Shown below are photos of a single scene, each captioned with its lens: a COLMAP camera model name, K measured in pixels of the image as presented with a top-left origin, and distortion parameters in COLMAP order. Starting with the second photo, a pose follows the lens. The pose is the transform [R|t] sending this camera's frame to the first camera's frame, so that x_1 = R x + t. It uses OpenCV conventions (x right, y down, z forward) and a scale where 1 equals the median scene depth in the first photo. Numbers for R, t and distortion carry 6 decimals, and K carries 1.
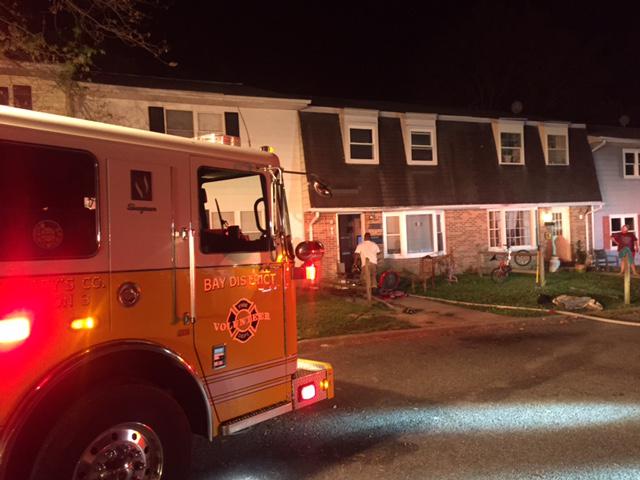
lens RADIAL K [[534.7, 0, 320.0], [0, 534.7, 240.0], [0, 0, 1]] dist [0.093056, -0.123760]
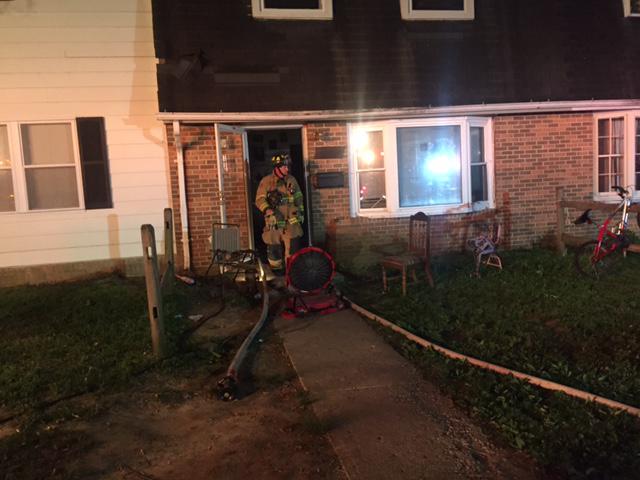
lens RADIAL K [[534.7, 0, 320.0], [0, 534.7, 240.0], [0, 0, 1]] dist [0.093056, -0.123760]
pose [[0.968322, 0.013303, -0.249349, 0.206245], [0.010847, 0.995396, 0.095229, 0.006937], [0.249468, -0.094917, 0.963720, 0.482774]]
